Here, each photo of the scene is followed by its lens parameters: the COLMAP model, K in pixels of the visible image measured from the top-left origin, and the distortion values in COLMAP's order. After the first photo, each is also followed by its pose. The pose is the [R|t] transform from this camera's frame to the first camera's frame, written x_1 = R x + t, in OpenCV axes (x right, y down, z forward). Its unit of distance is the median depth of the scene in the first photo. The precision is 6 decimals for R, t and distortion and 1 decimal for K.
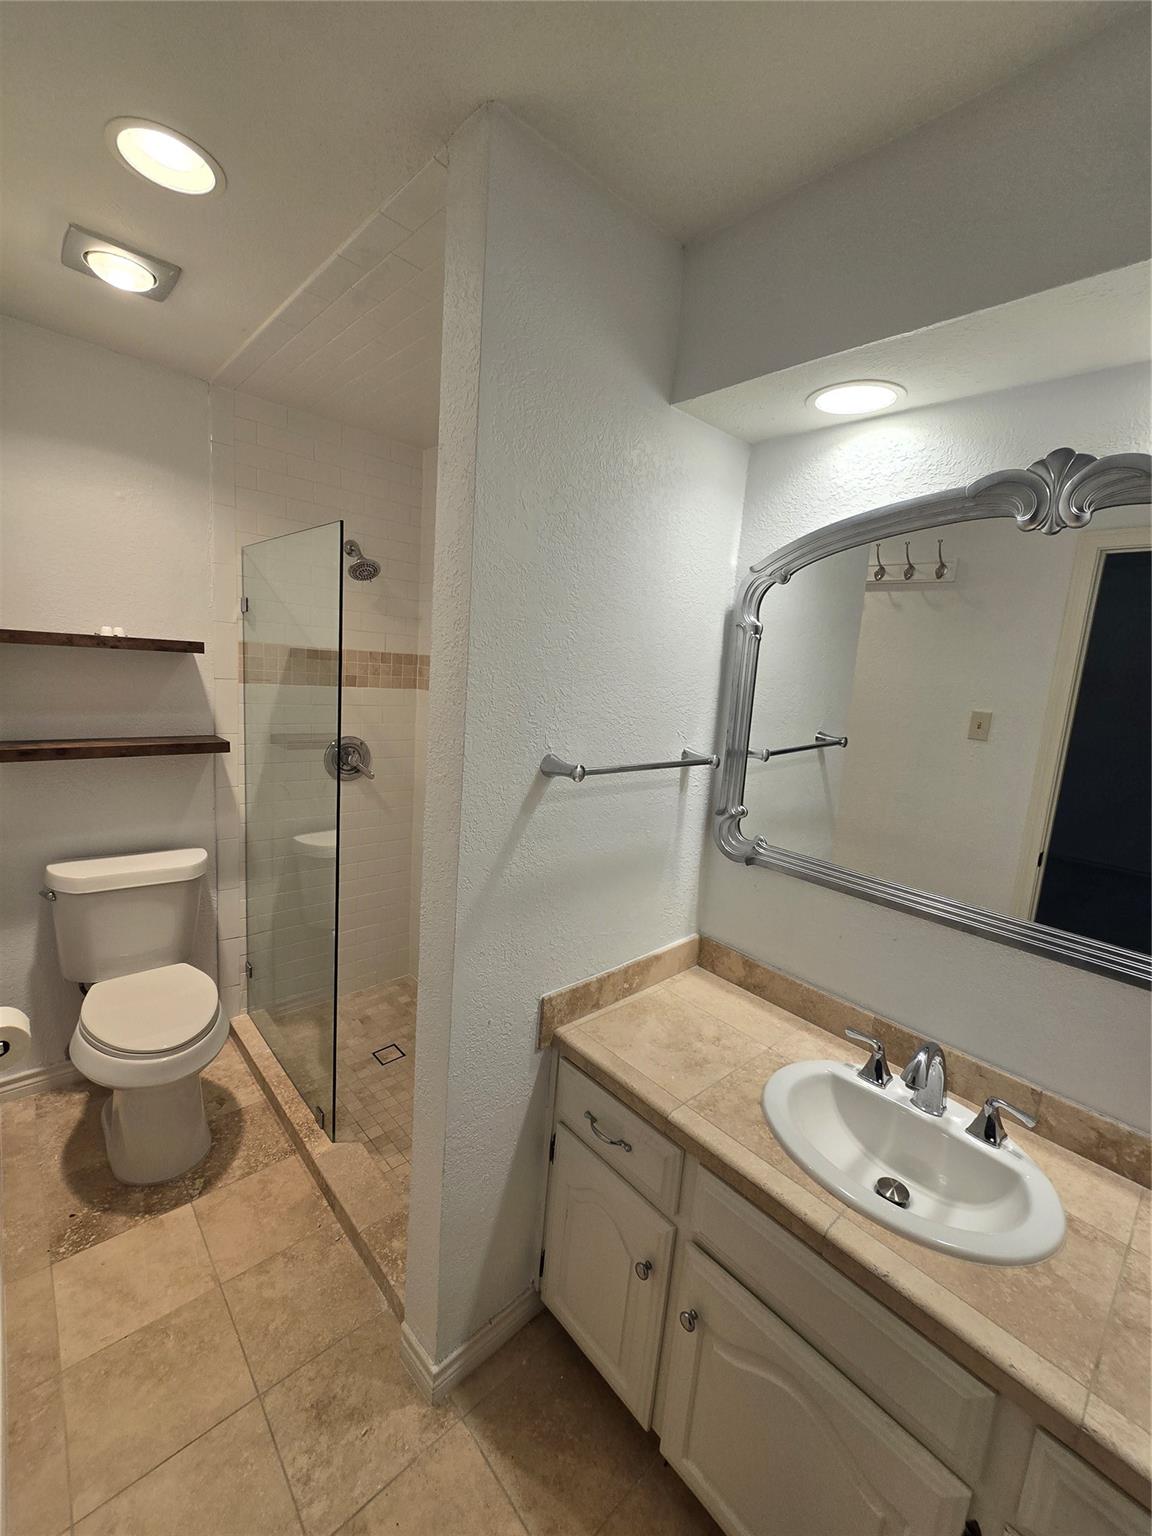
lens RADIAL K [[622.9, 0, 577.9], [0, 622.9, 764.9], [0, 0, 1]] dist [-0.004032, 0.001310]
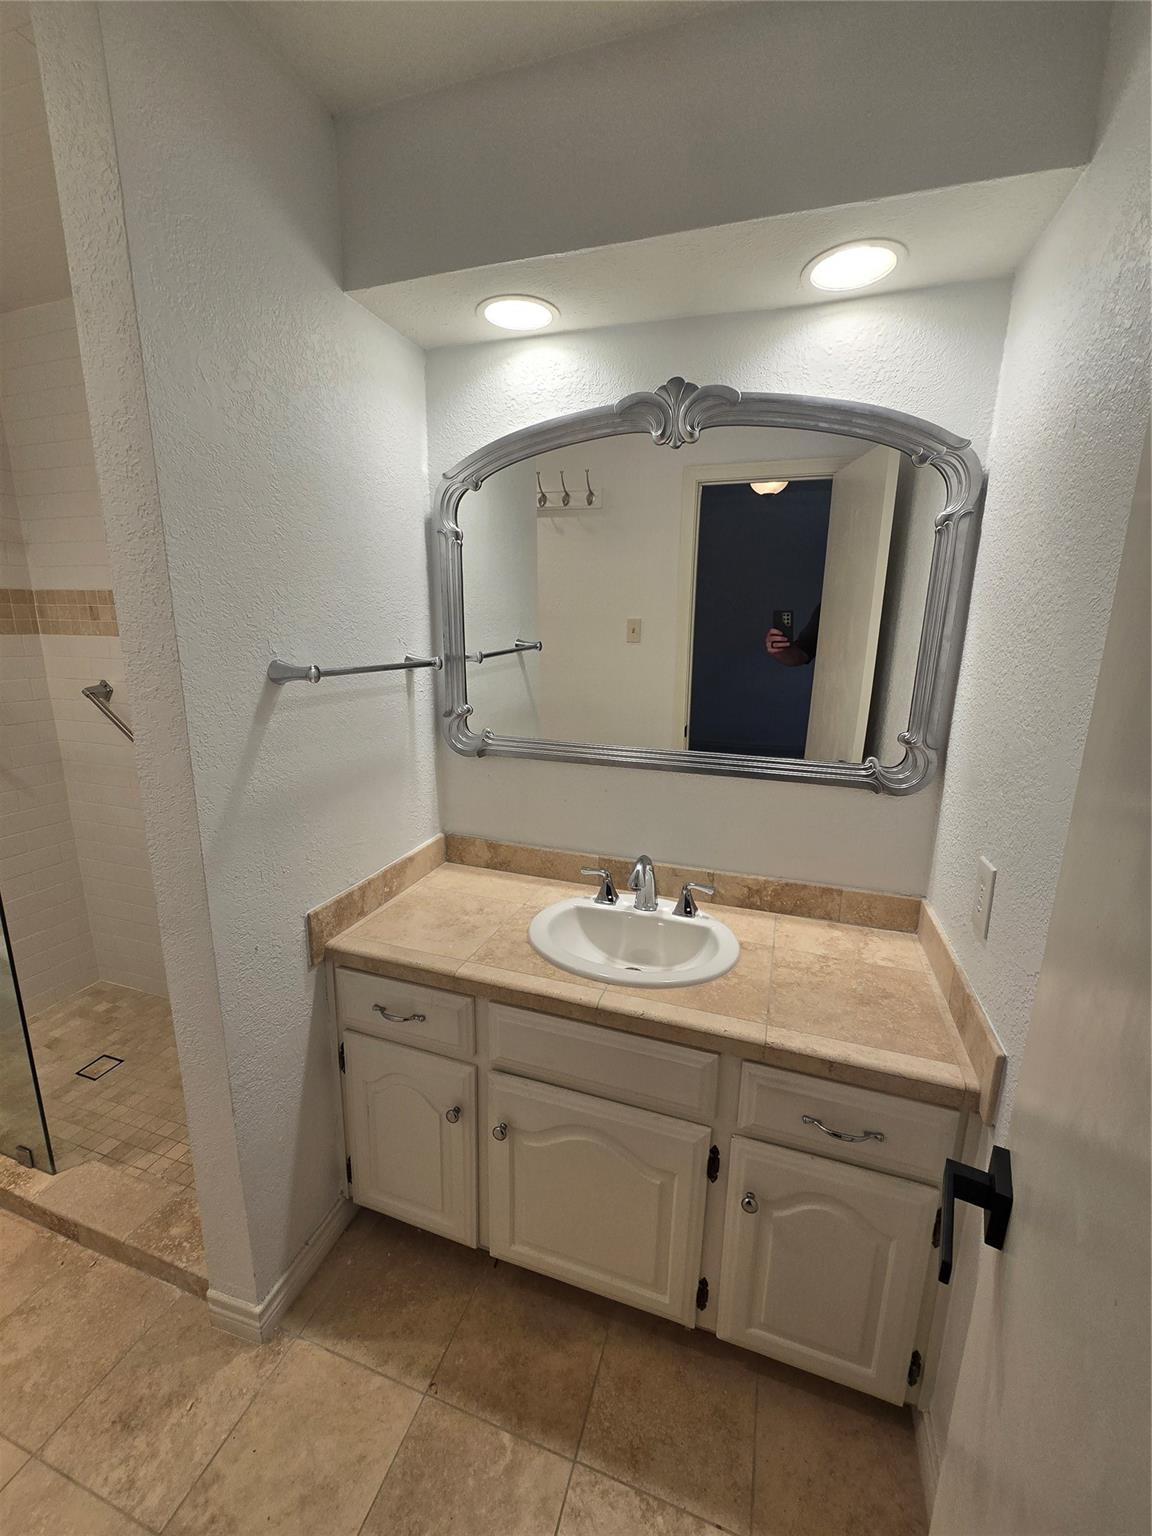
lens RADIAL K [[622.9, 0, 571.9], [0, 622.9, 767.2], [0, 0, 1]] dist [-0.004032, 0.001310]
pose [[0.876589, -0.165242, 0.451981, -0.101024], [0.128610, 0.985480, 0.110856, 0.093702], [-0.463736, -0.039046, 0.885113, -0.056971]]
